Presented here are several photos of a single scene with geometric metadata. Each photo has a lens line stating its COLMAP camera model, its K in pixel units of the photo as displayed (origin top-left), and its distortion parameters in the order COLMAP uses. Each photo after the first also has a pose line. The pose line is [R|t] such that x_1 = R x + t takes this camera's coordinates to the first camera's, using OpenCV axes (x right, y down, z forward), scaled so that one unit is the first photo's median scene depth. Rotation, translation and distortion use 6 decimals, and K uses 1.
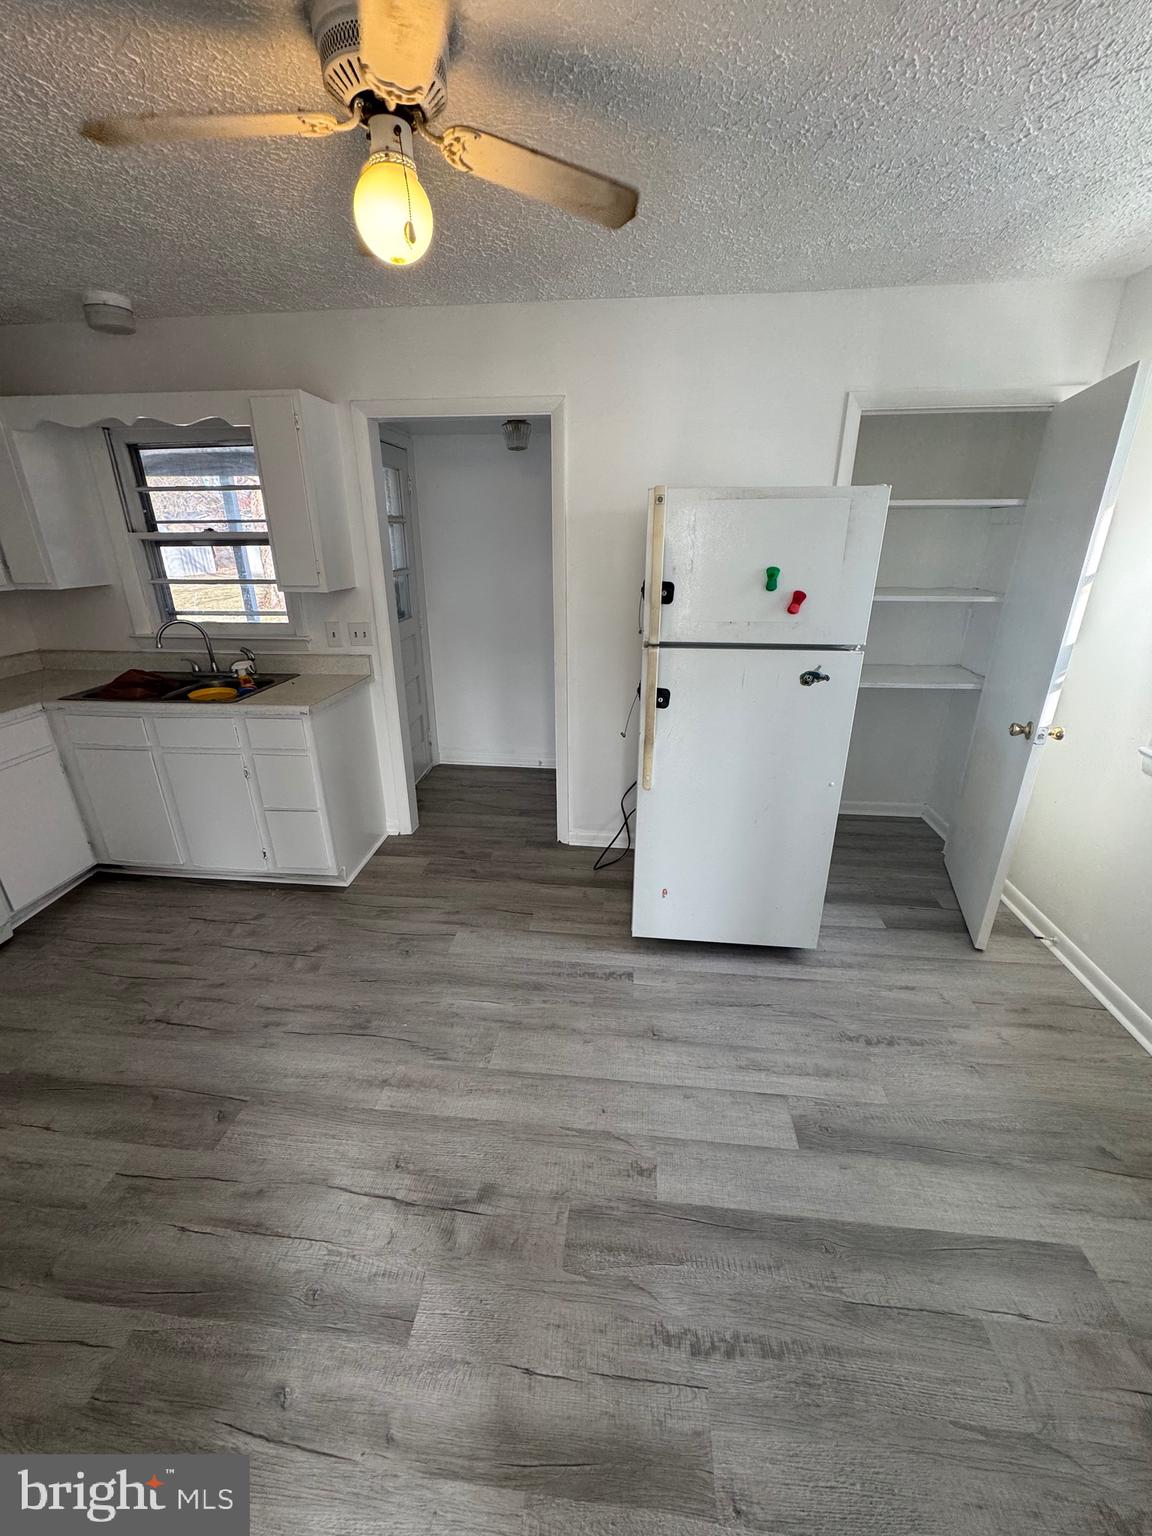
lens RADIAL K [[609.2, 0, 570.6], [0, 609.2, 771.6], [0, 0, 1]] dist [0.000332, 0.000349]
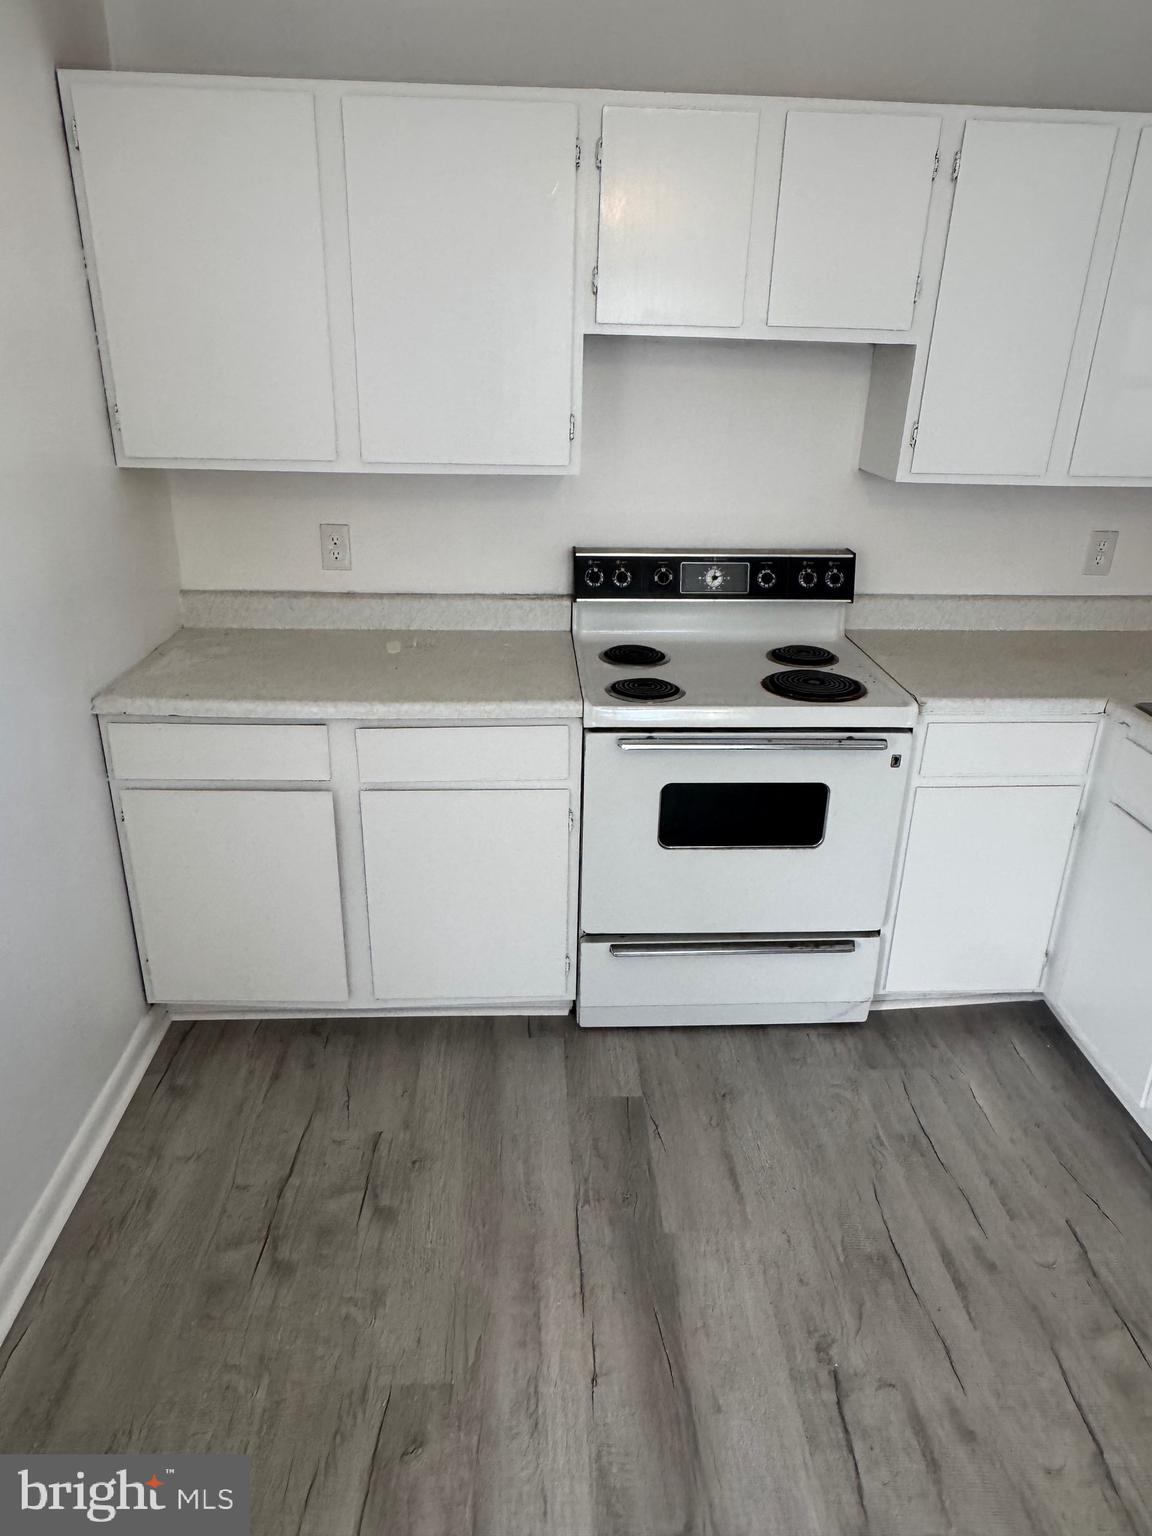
lens RADIAL K [[978.0, 0, 576.5], [0, 978.0, 765.0], [0, 0, 1]] dist [-0.011234, 0.008270]
pose [[0.160985, 0.391537, -0.905971, -0.215133], [-0.384019, 0.870457, 0.307951, -0.206738], [0.909183, 0.298334, 0.290488, 0.489250]]
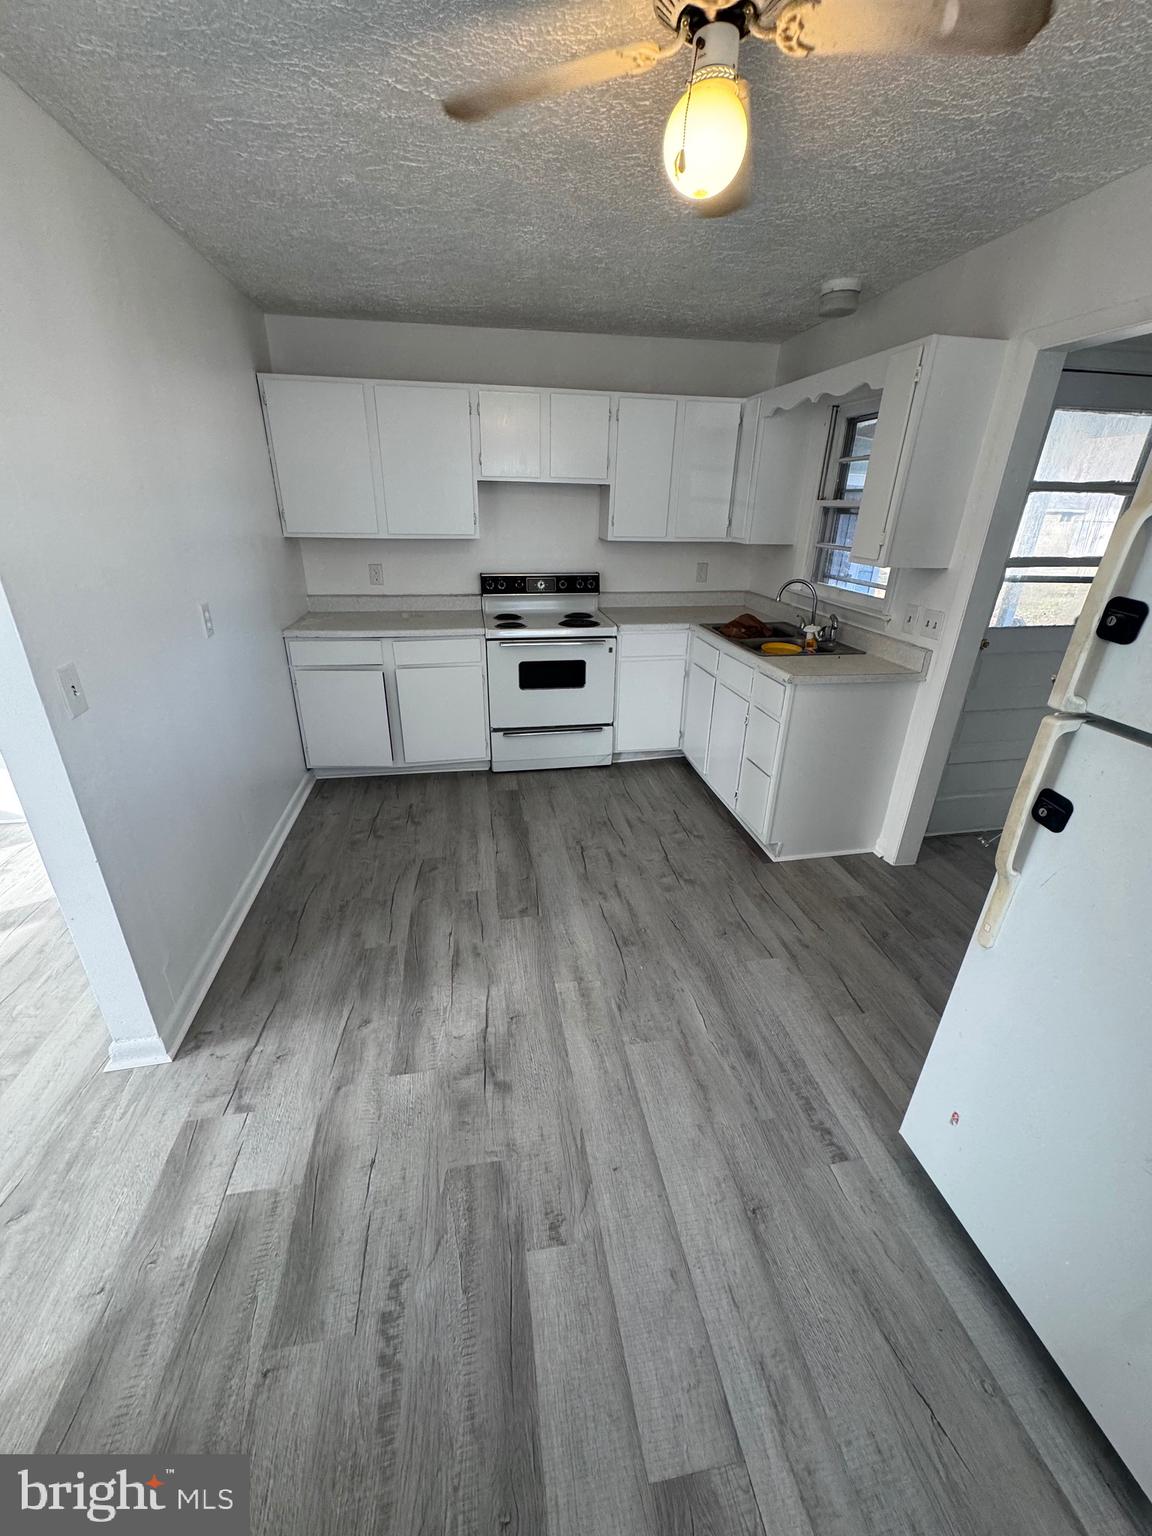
lens RADIAL K [[609.2, 0, 577.6], [0, 609.2, 770.1], [0, 0, 1]] dist [0.000332, 0.000349]
pose [[0.278701, 0.399031, -0.873556, 0.538916], [-0.372009, 0.883439, 0.284859, -0.164859], [0.885401, 0.245581, 0.394658, 0.441613]]
